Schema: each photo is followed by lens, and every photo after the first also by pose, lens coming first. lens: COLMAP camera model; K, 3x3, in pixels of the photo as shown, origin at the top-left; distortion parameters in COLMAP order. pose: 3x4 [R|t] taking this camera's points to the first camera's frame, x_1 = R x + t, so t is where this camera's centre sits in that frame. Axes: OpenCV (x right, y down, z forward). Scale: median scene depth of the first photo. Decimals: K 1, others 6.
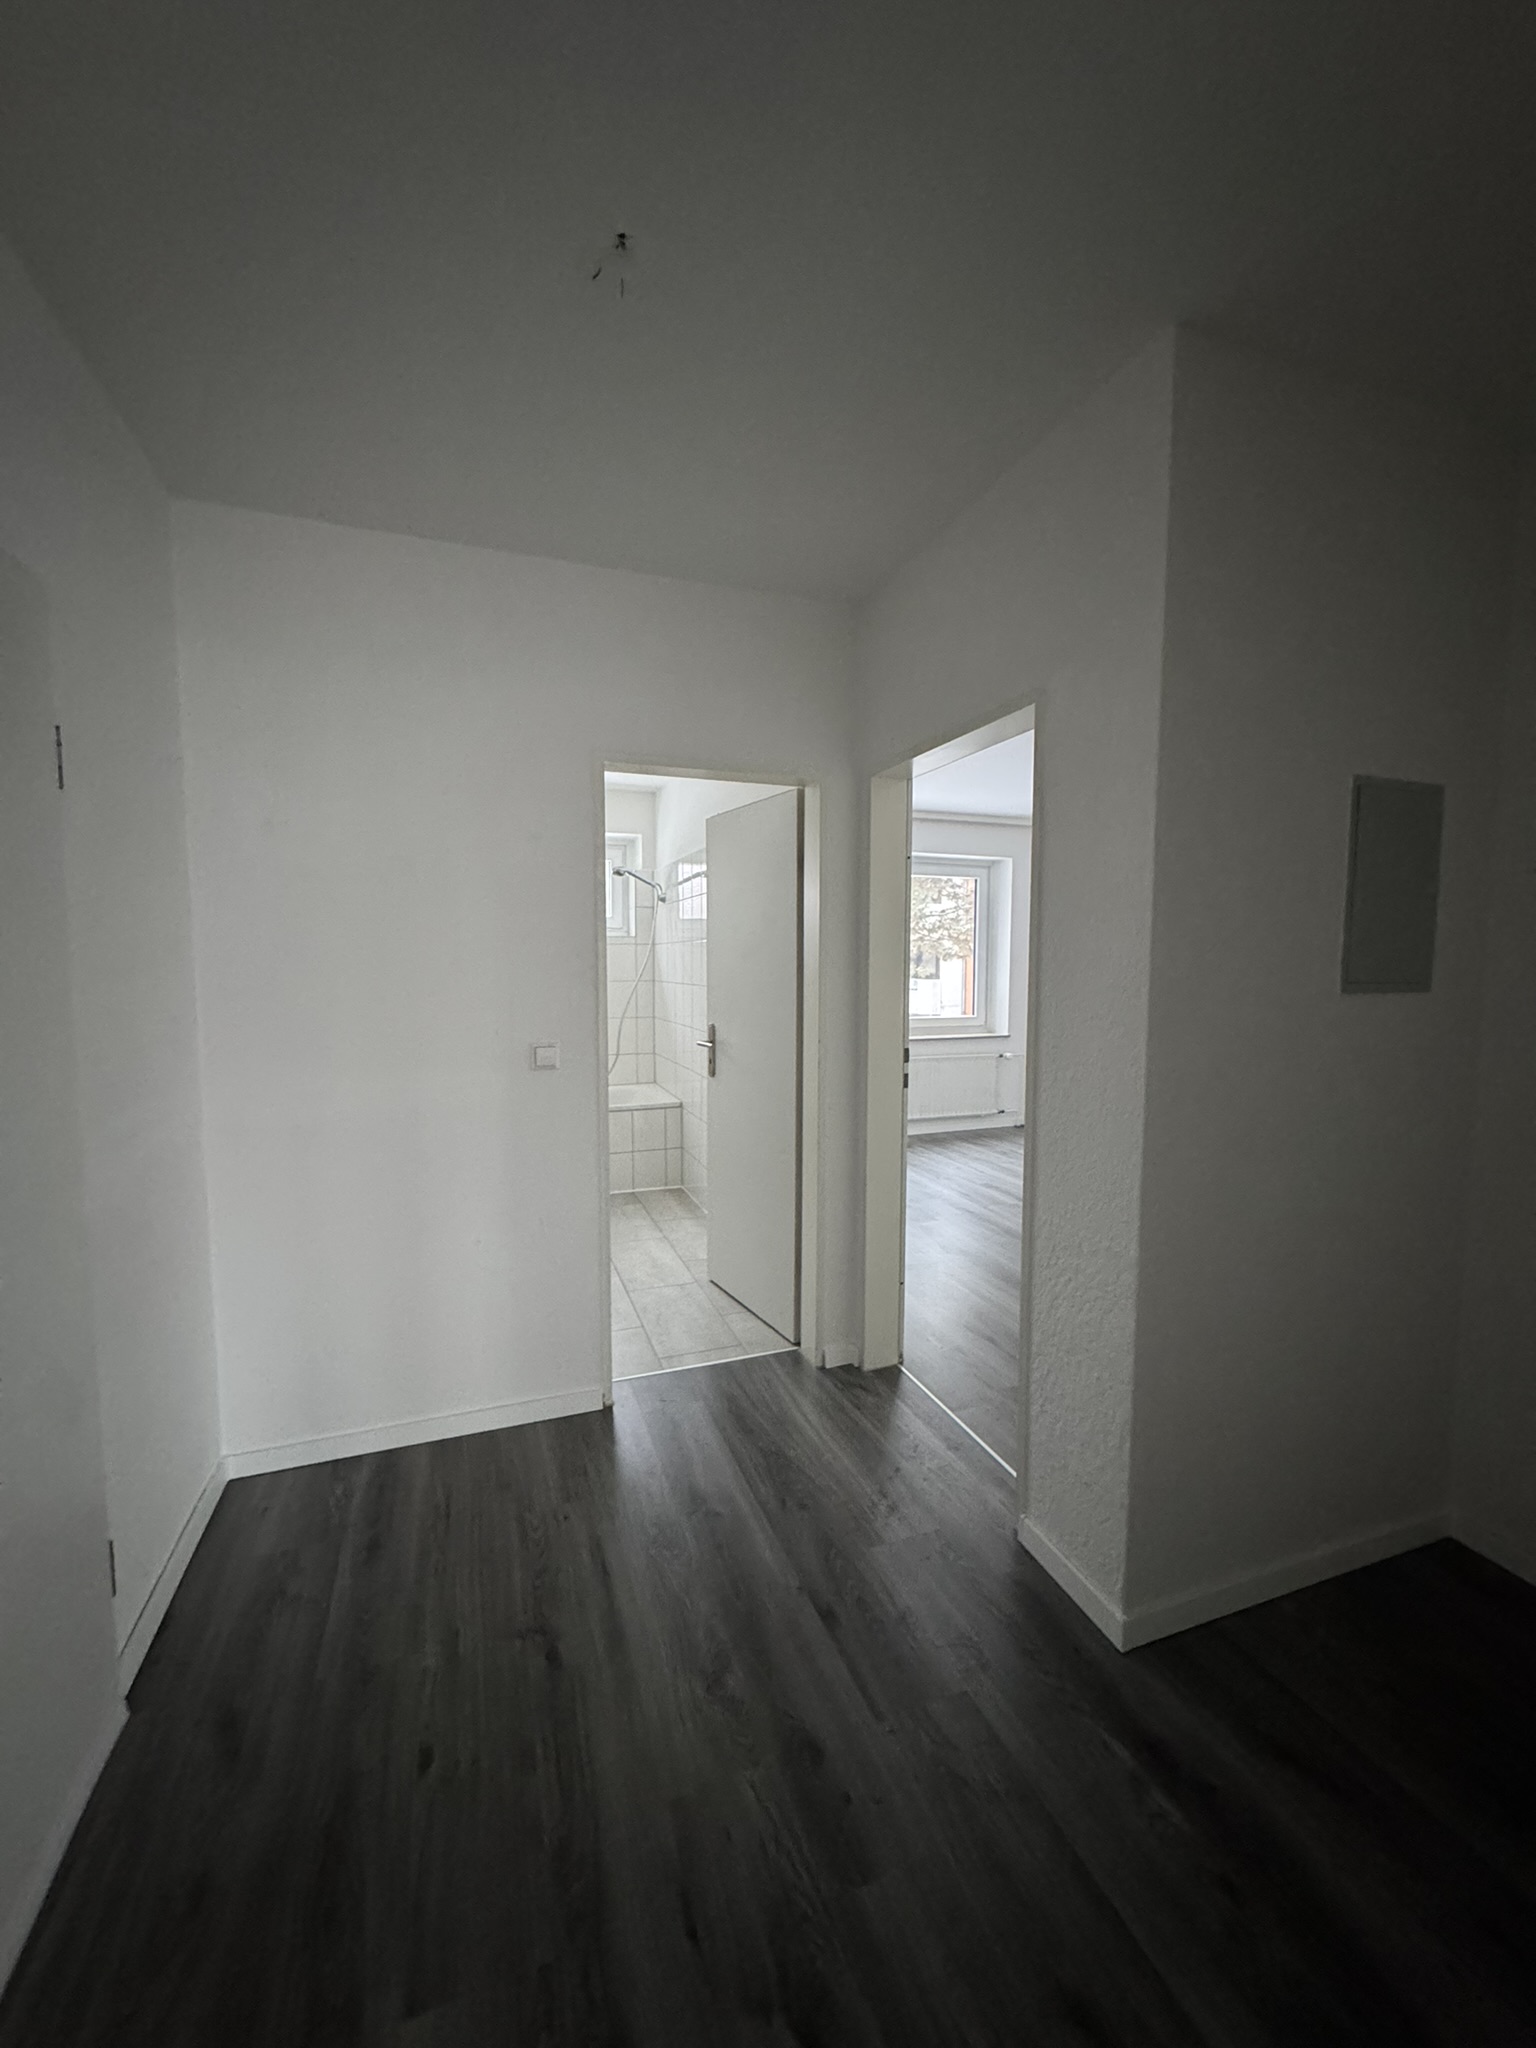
lens RADIAL K [[825.6, 0, 768.0], [0, 825.6, 1024.0], [0, 0, 1]] dist [-0.000755, -0.000258]
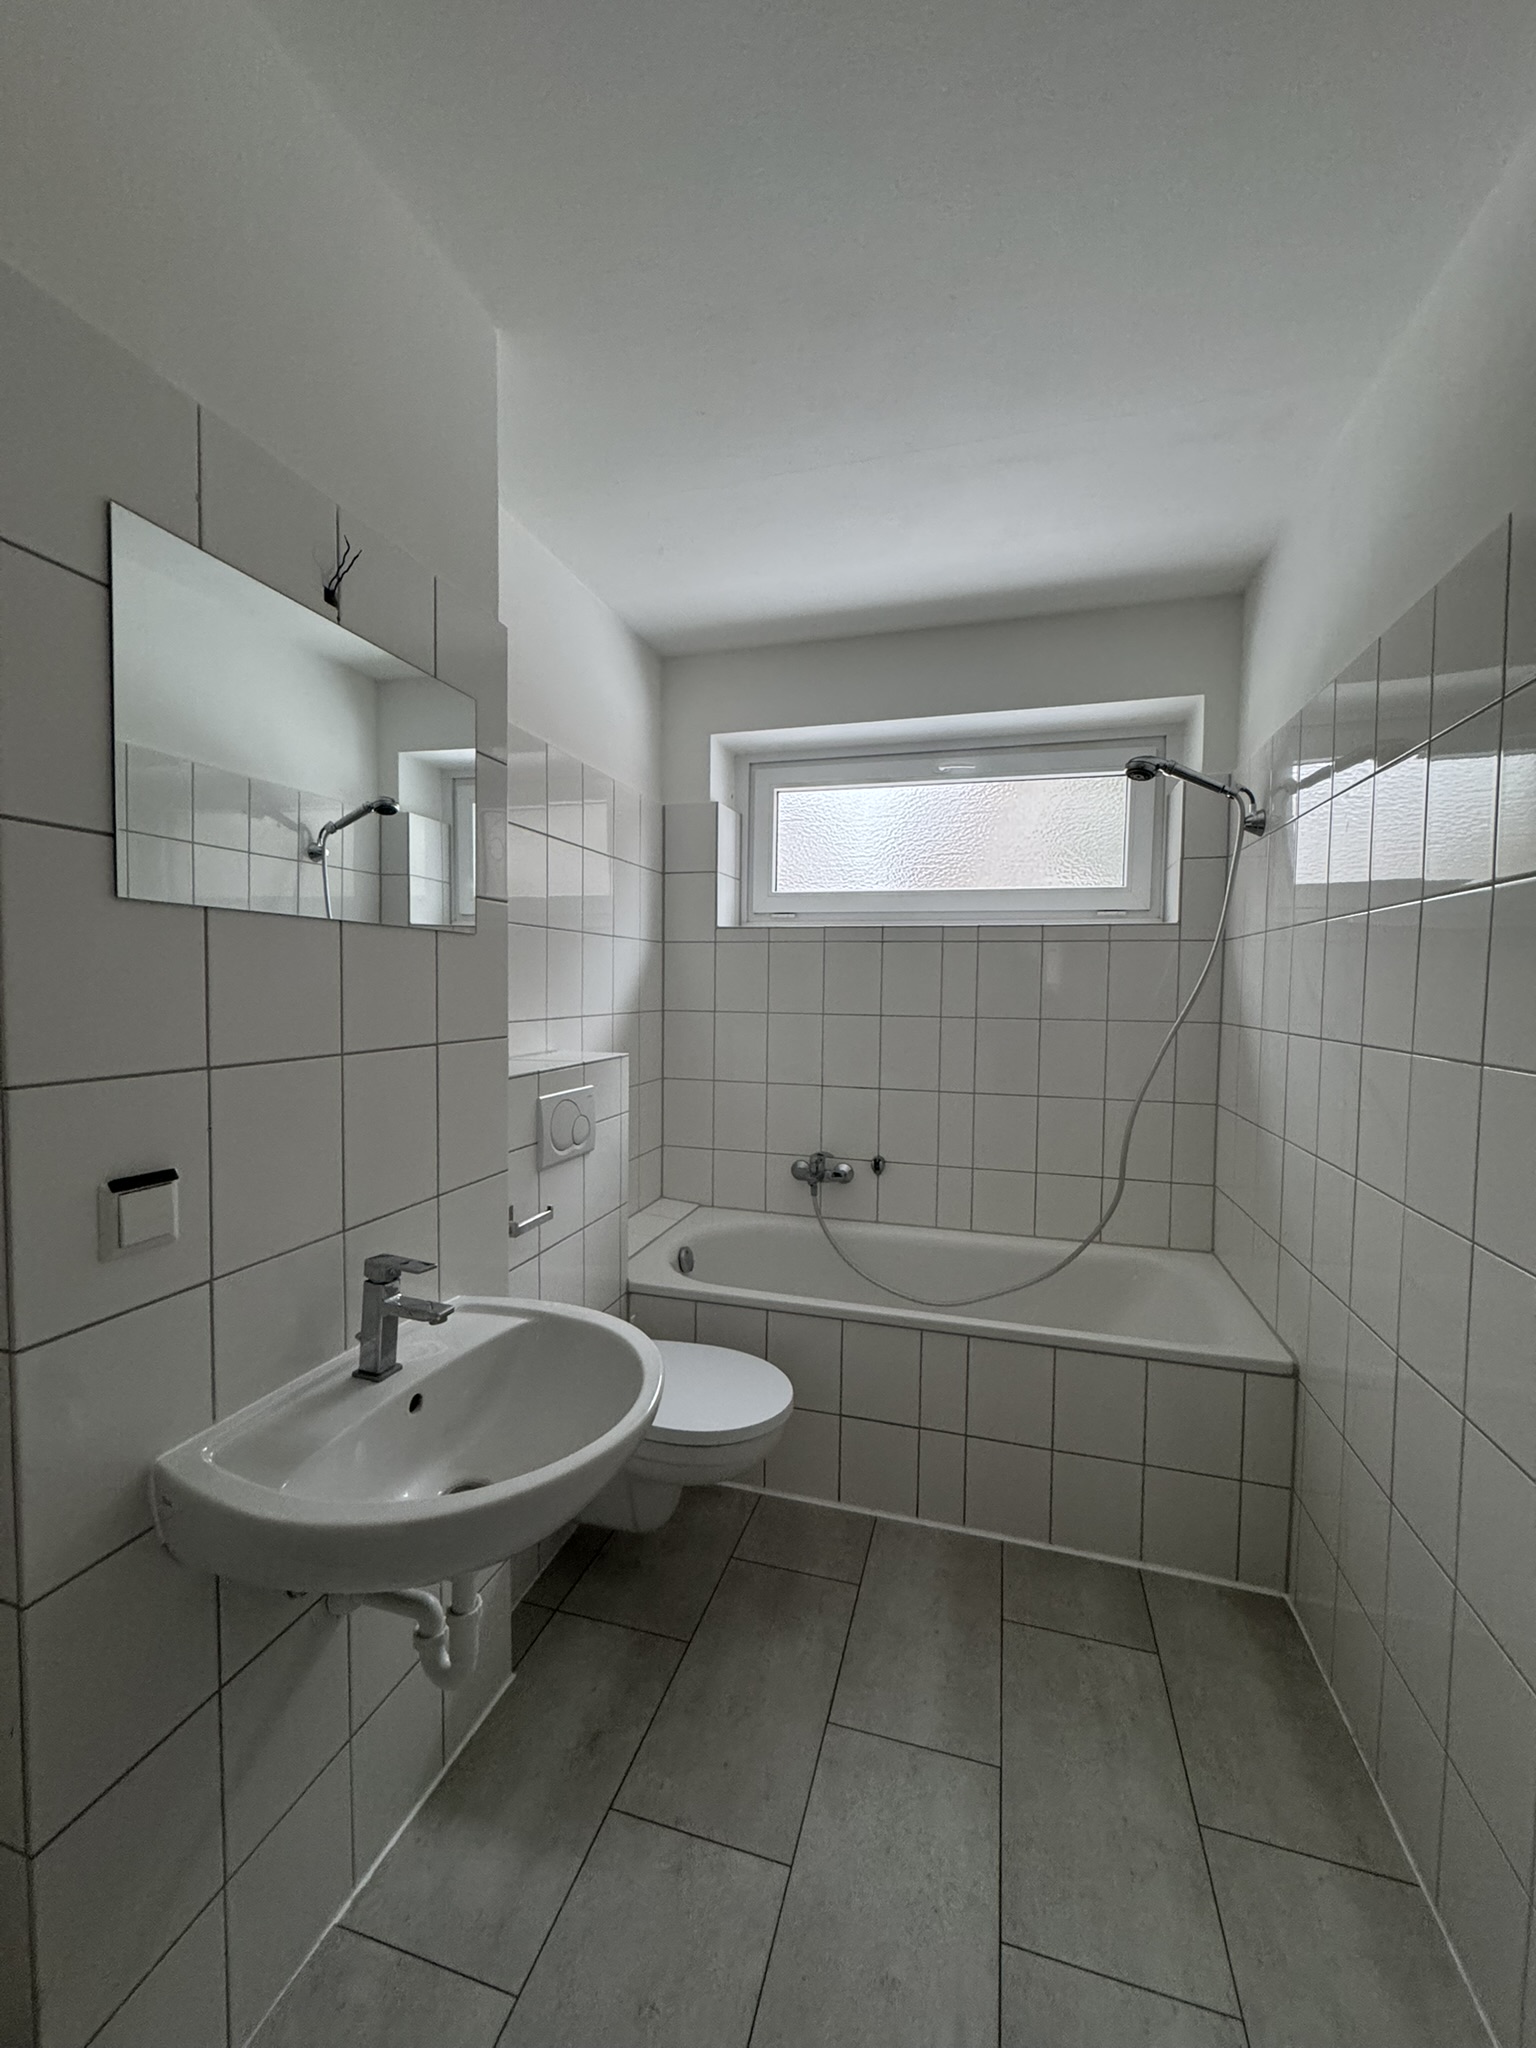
lens RADIAL K [[825.6, 0, 768.0], [0, 825.6, 1024.0], [0, 0, 1]] dist [-0.000755, -0.000258]
pose [[0.811871, 0.036120, -0.582719, -0.076699], [-0.055687, 0.998325, -0.015705, -0.030899], [0.581175, 0.045200, 0.812522, 0.496114]]
